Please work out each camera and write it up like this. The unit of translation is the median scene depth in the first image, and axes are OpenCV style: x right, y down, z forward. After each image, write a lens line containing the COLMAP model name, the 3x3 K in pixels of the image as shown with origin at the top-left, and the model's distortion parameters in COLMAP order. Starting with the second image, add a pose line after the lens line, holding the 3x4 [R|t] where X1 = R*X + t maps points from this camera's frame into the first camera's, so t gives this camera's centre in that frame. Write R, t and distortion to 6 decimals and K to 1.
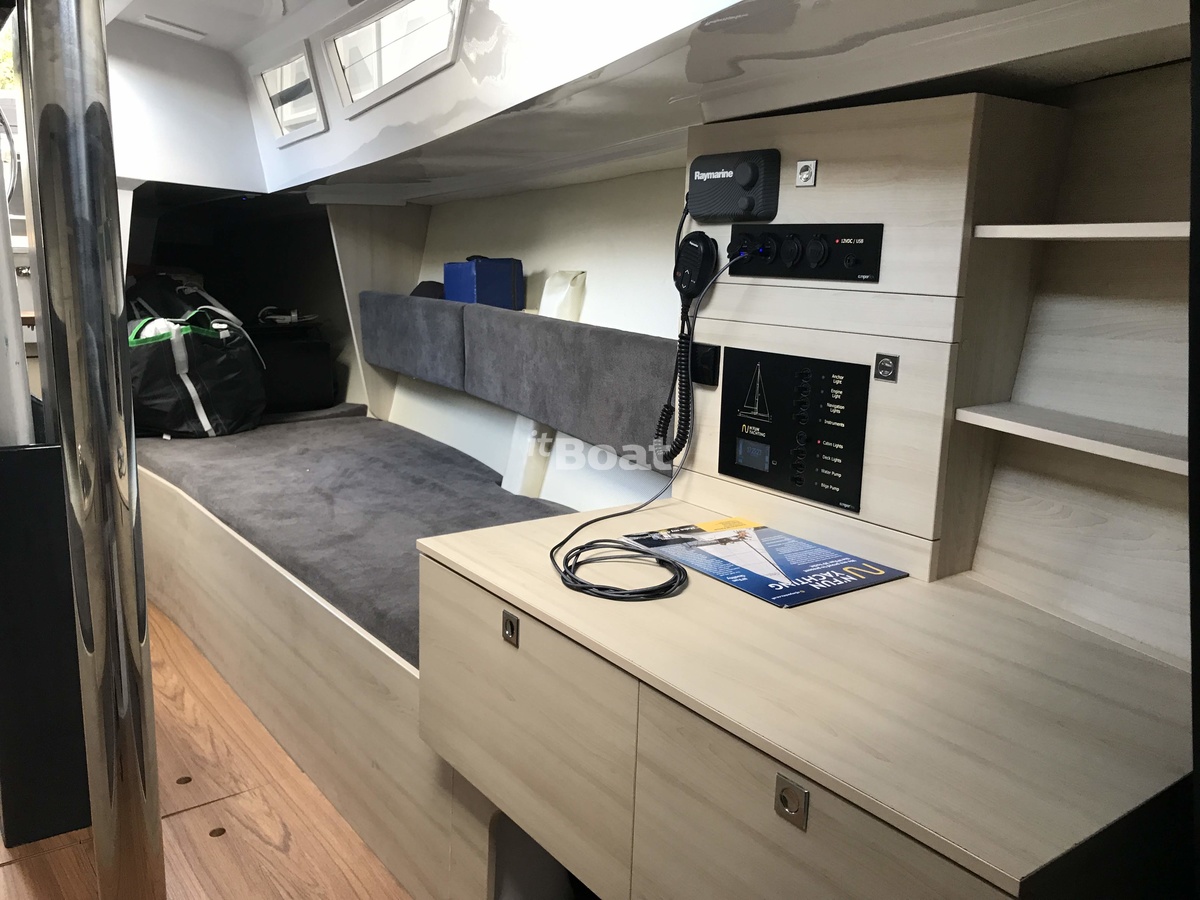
lens RADIAL K [[992.5, 0, 598.7], [0, 992.5, 447.9], [0, 0, 1]] dist [0.012038, 0.005400]
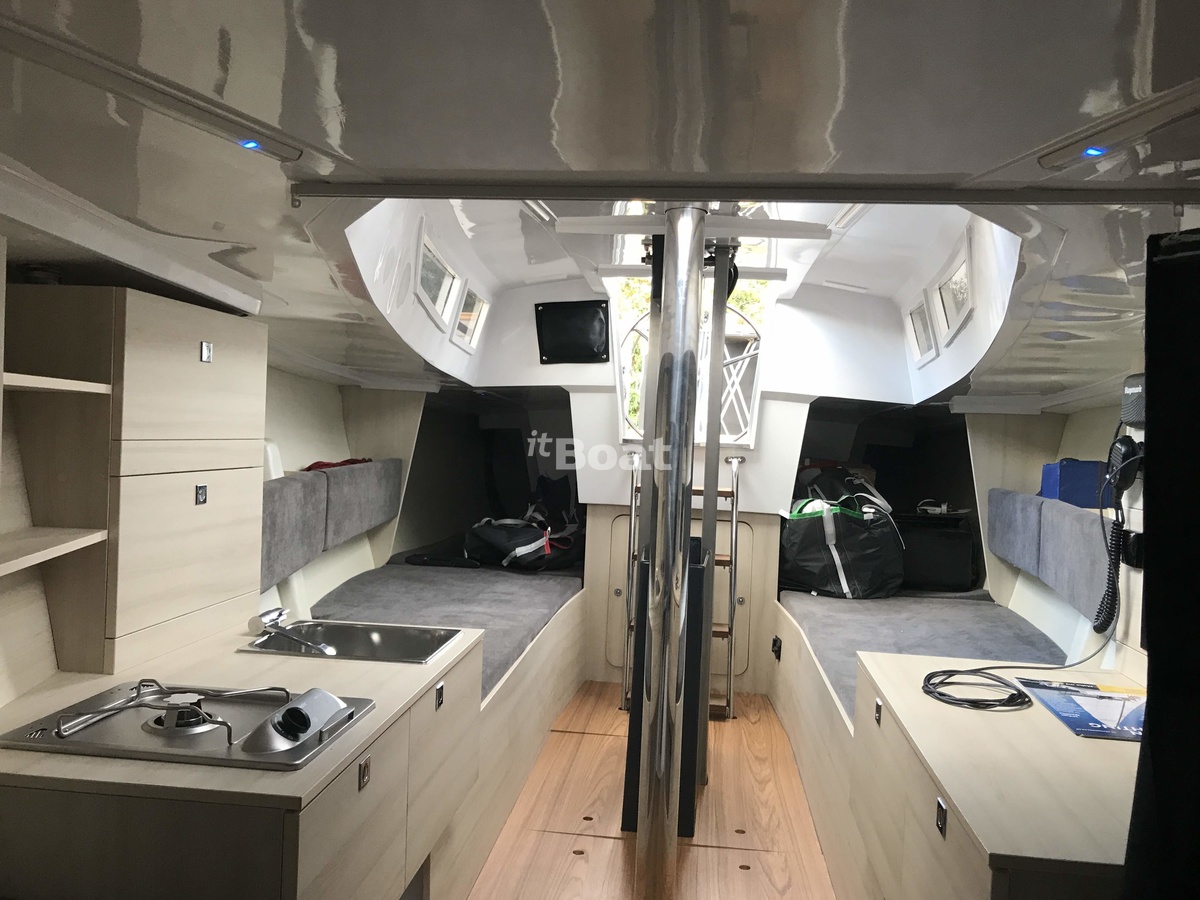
lens RADIAL K [[992.5, 0, 599.5], [0, 992.5, 448.5], [0, 0, 1]] dist [0.012038, 0.005400]
pose [[0.738523, 0.025774, -0.673735, 0.212679], [-0.162250, 0.976697, -0.140489, 0.031582], [0.654414, 0.213068, 0.725496, -0.130596]]
